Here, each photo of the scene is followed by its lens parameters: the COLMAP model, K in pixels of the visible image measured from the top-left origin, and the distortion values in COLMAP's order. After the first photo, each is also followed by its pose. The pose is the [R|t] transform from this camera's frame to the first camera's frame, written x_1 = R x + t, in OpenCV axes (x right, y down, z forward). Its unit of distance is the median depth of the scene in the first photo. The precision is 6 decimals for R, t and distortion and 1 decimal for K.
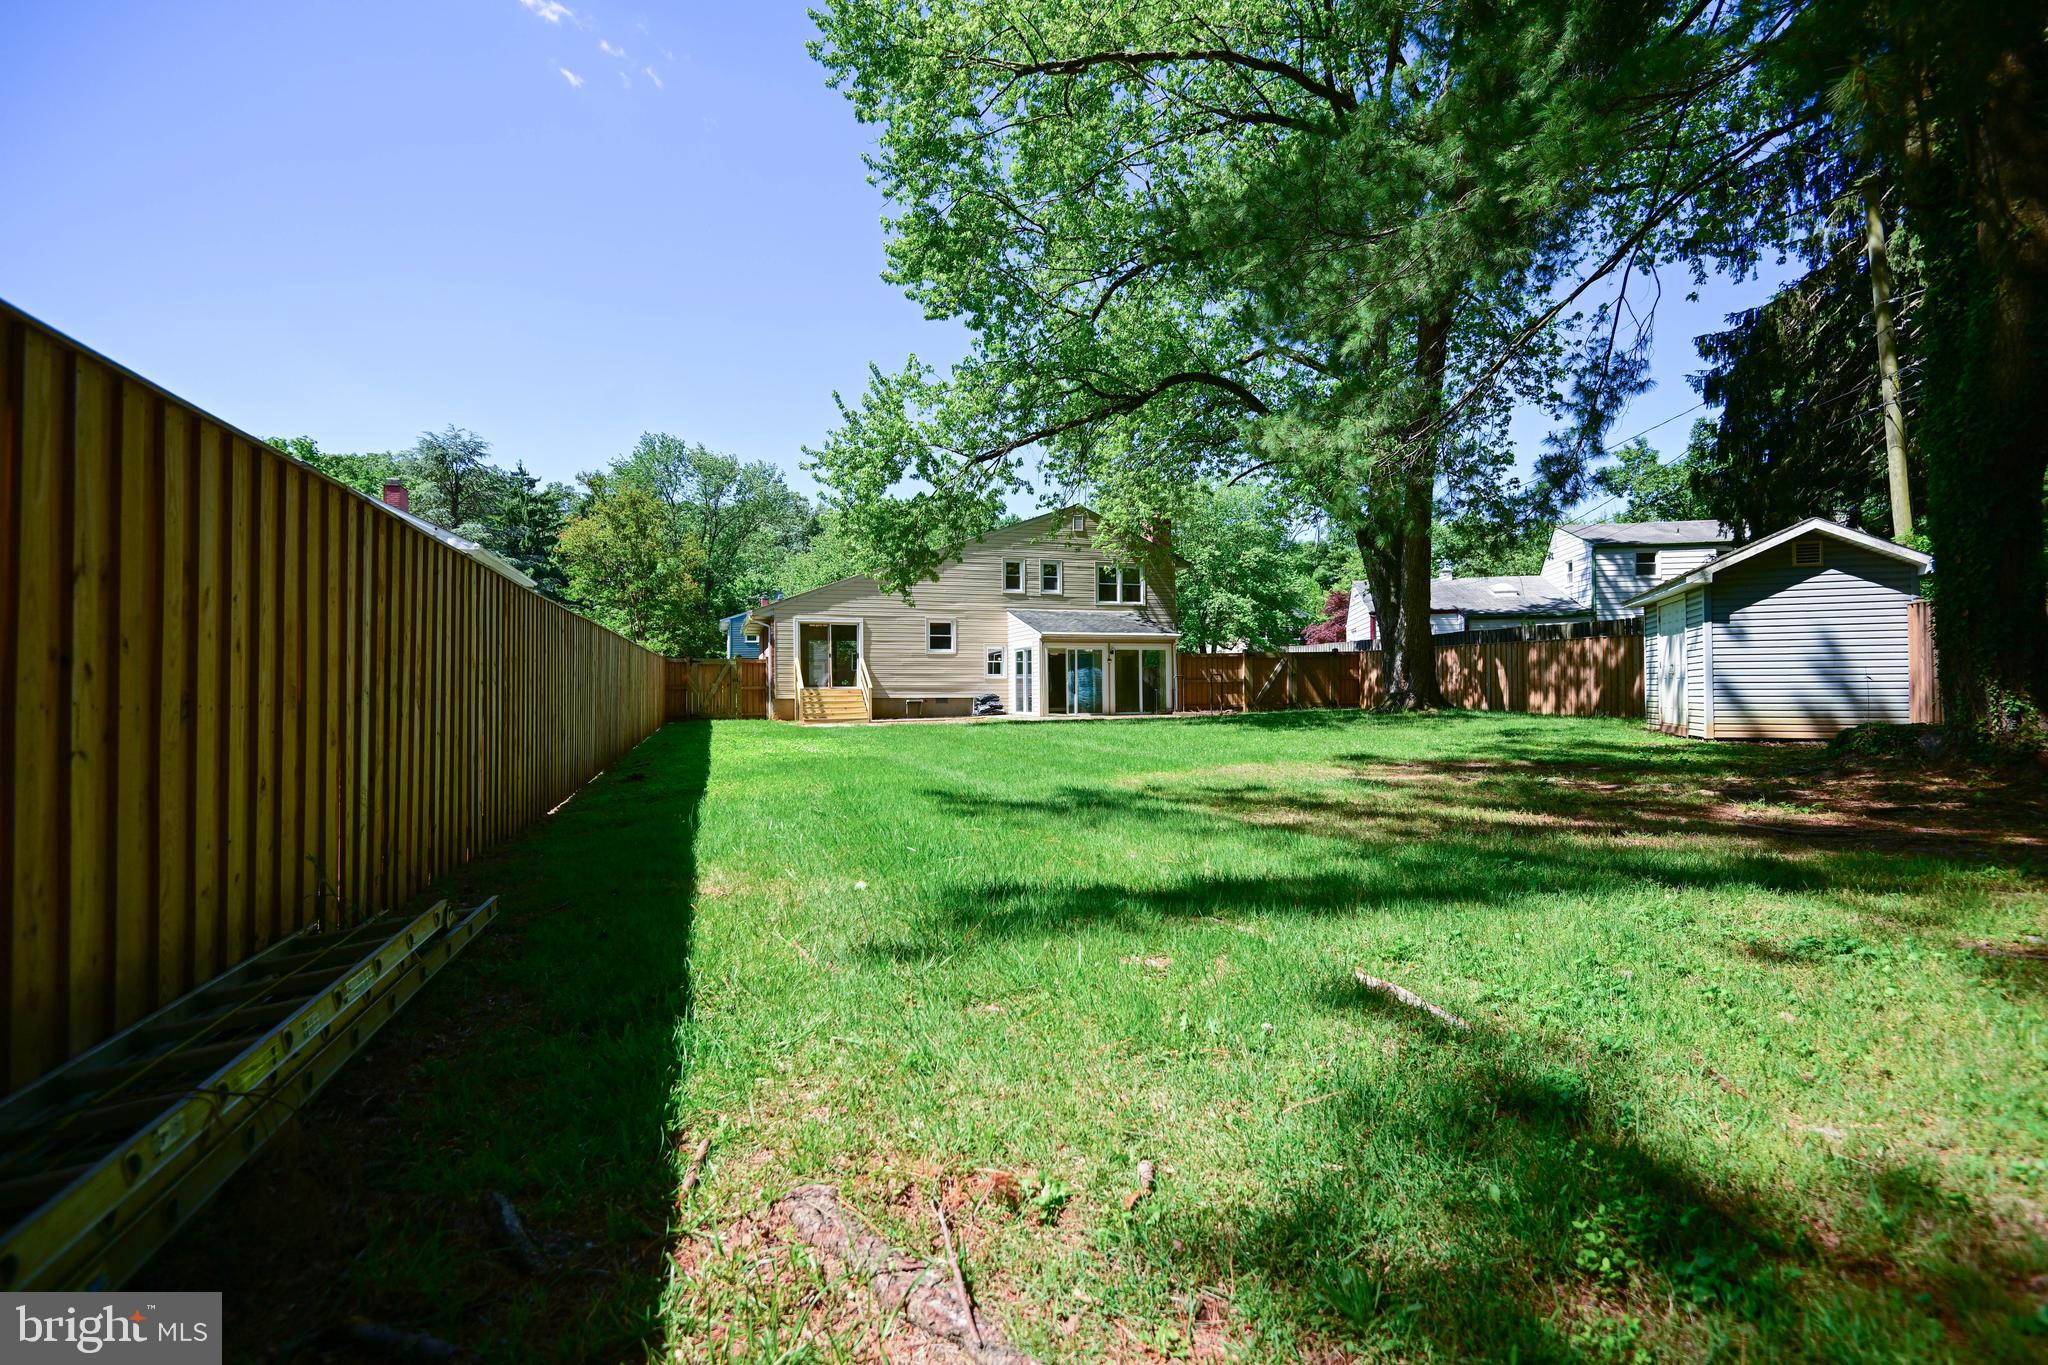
lens RADIAL K [[939.5, 0, 1022.3], [0, 939.5, 678.6], [0, 0, 1]] dist [0.003262, 0.000439]
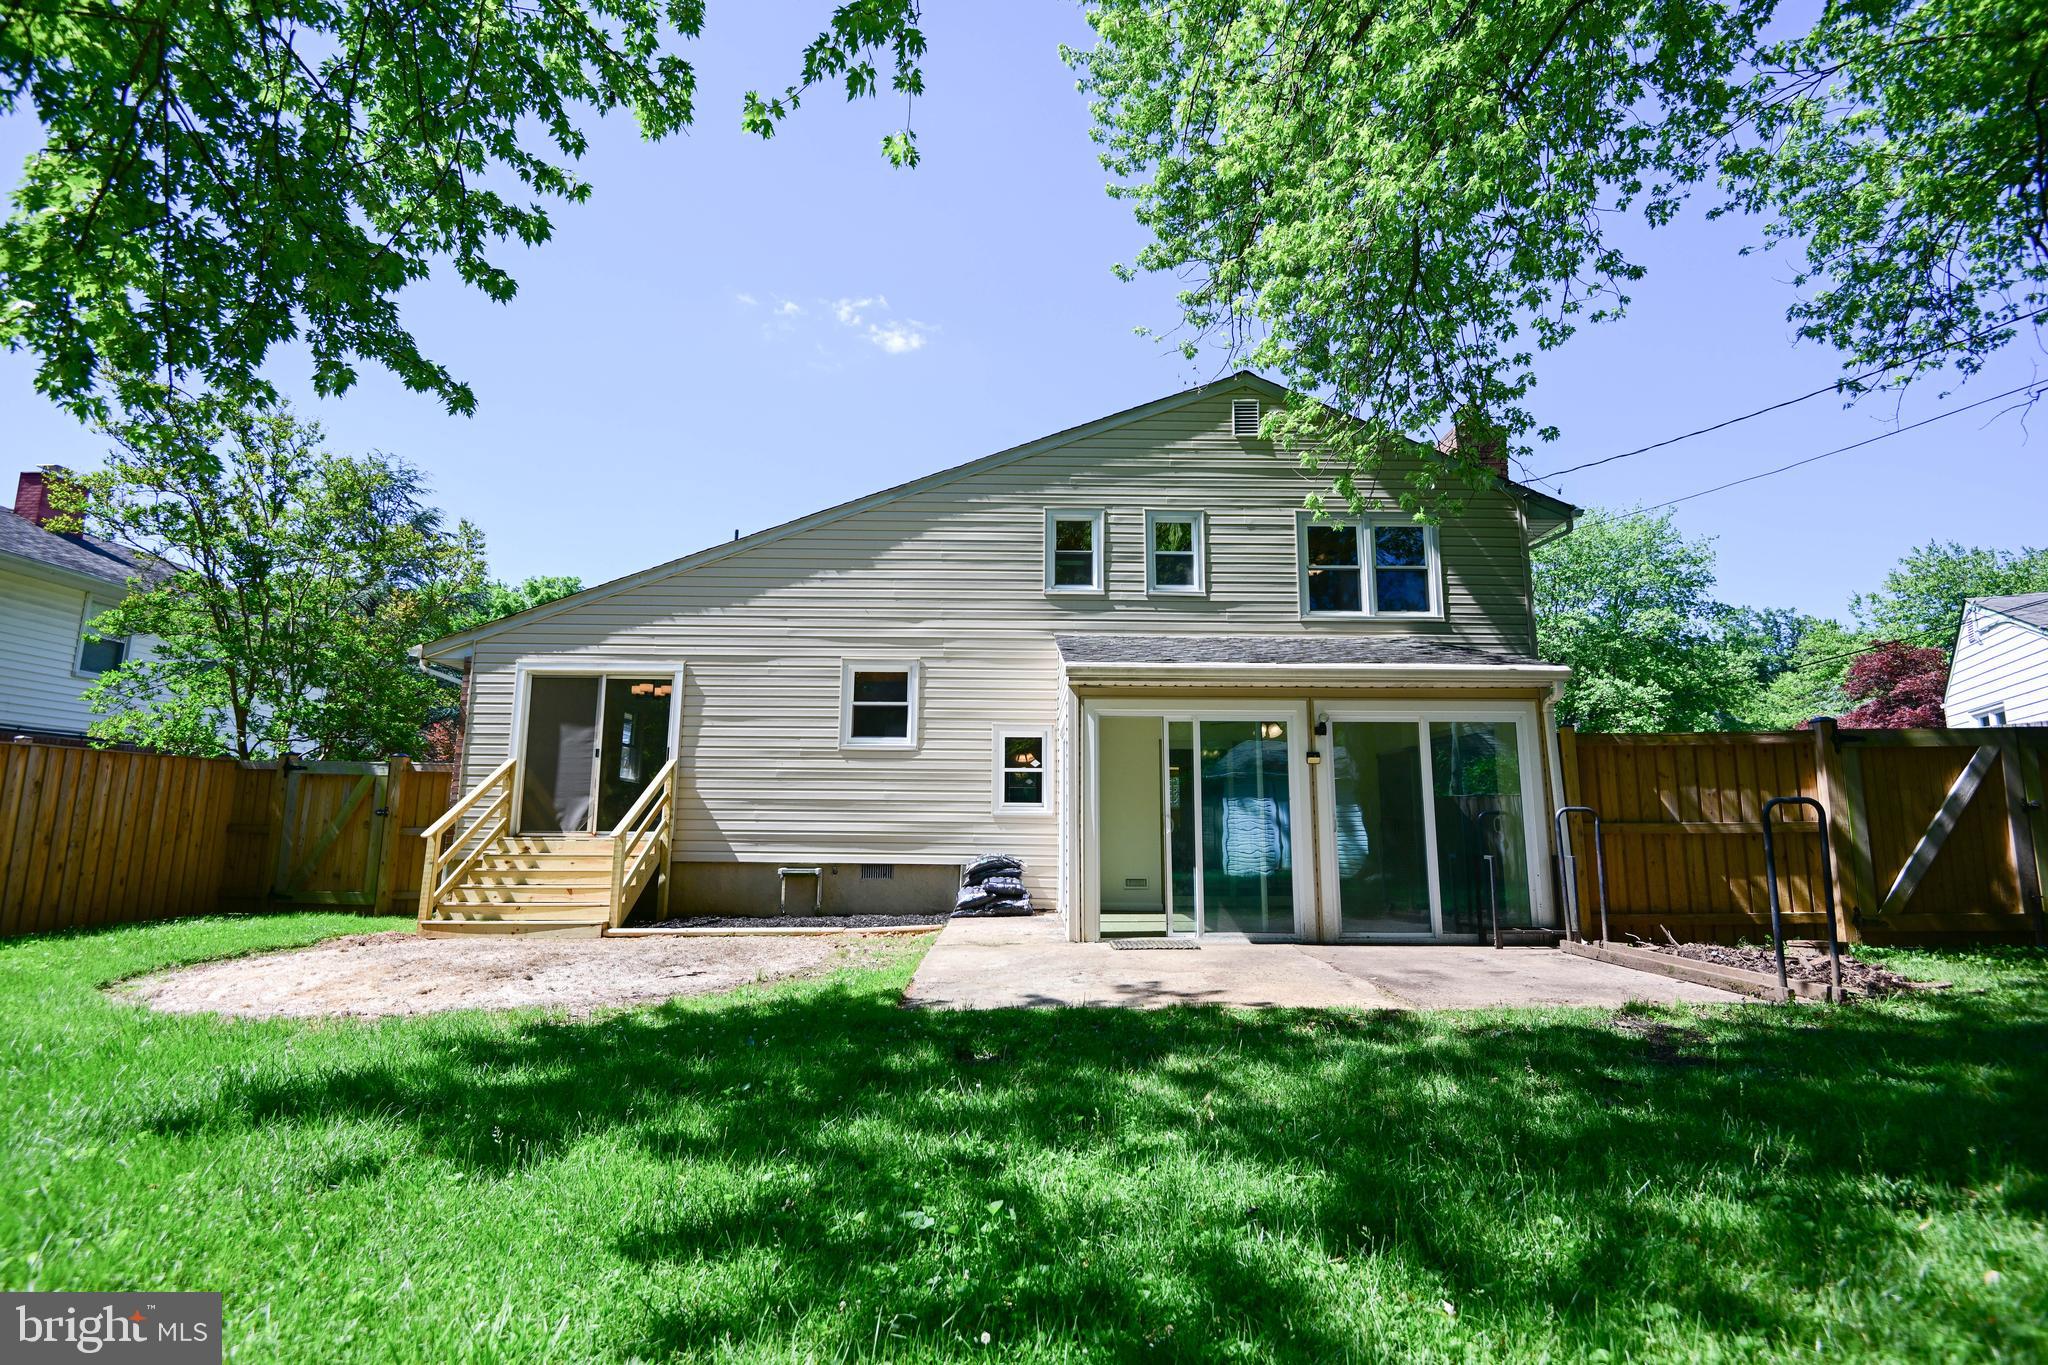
lens RADIAL K [[939.5, 0, 1029.0], [0, 939.5, 680.7], [0, 0, 1]] dist [0.003262, 0.000439]
pose [[0.951186, -0.036368, -0.306467, 0.093740], [-0.008280, 0.989667, -0.143142, 0.000856], [0.308507, 0.138692, 0.941057, 0.643382]]
